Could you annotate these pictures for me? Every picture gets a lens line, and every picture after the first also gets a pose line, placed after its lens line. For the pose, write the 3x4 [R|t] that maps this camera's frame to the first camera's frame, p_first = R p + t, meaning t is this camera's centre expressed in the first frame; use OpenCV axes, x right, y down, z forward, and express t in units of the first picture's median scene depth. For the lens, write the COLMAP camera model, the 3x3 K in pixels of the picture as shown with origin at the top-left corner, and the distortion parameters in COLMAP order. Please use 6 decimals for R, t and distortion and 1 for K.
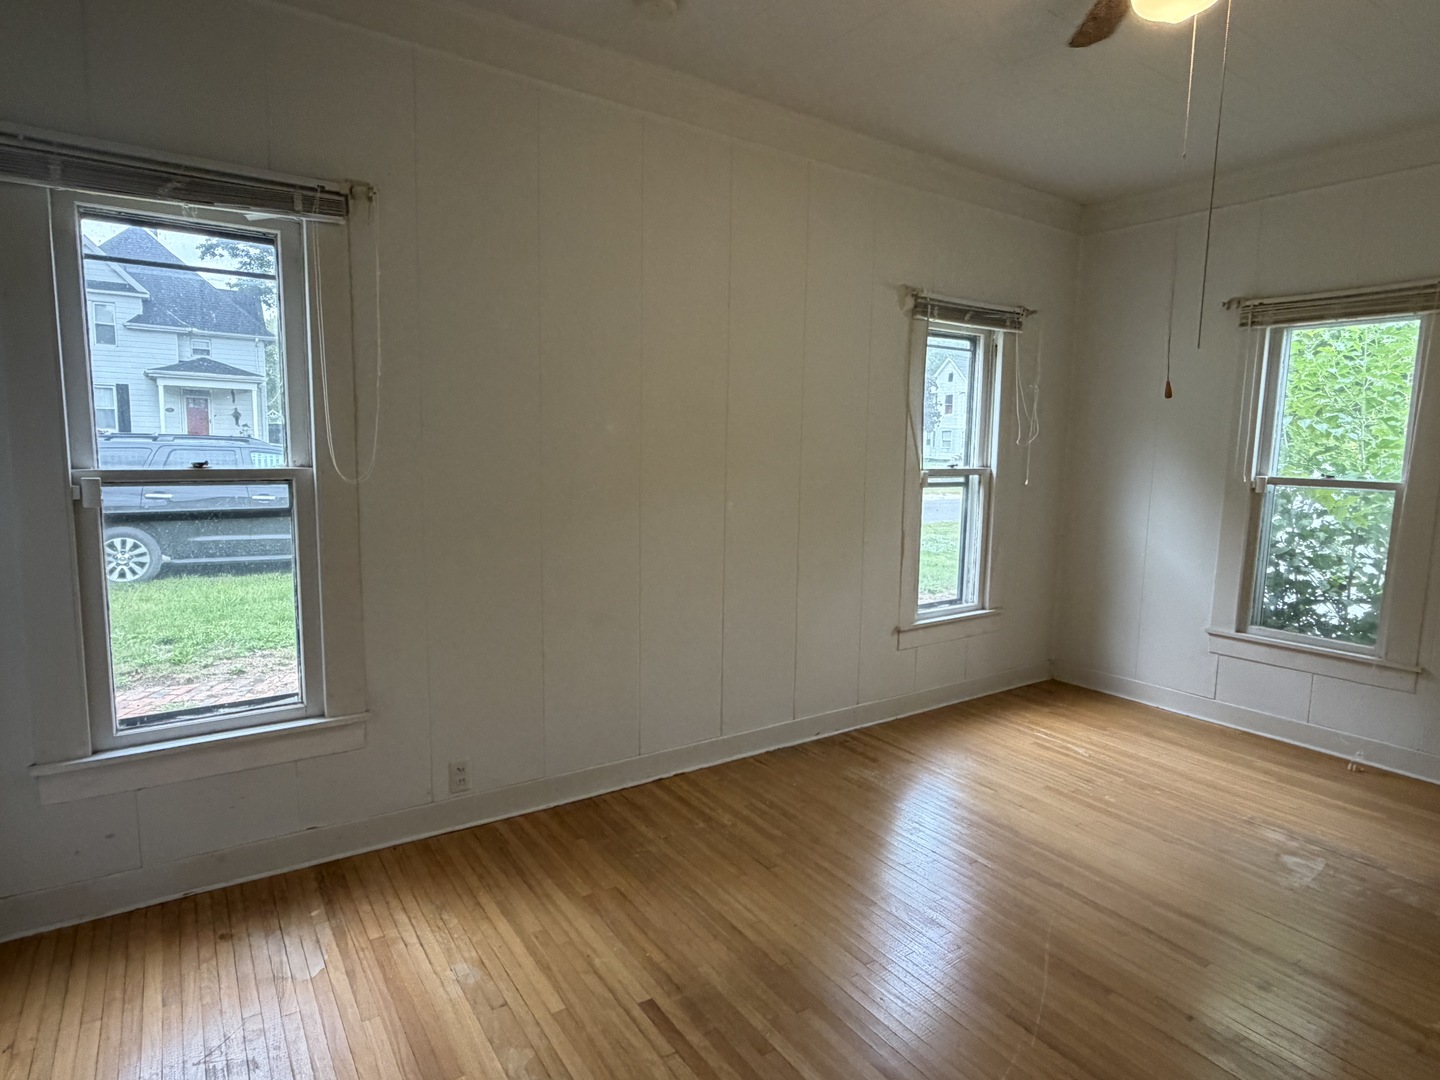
lens RADIAL K [[814.4, 0, 720.0], [0, 814.4, 540.0], [0, 0, 1]] dist [0.003596, 0.000653]
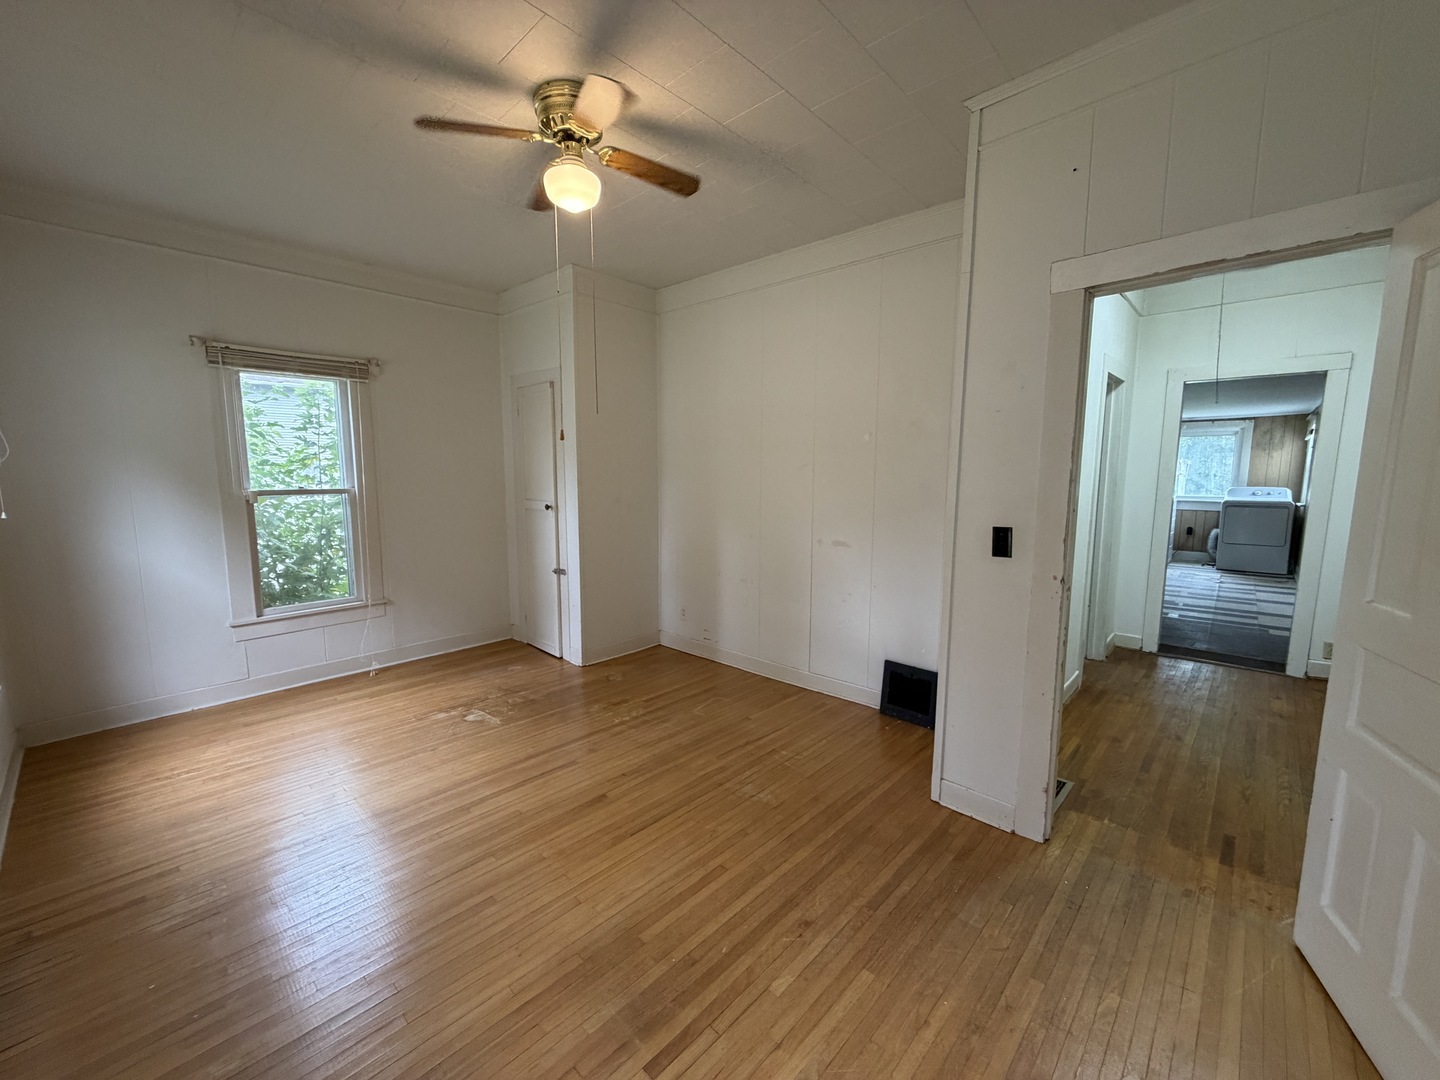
lens RADIAL K [[564.5, 0, 720.0], [0, 564.5, 540.0], [0, 0, 1]] dist [-0.000519, -0.000048]
pose [[-0.209028, -0.140443, 0.967772, -0.336249], [0.111674, 0.979731, 0.166299, -0.068848], [-0.971512, 0.142836, -0.189108, 0.494691]]
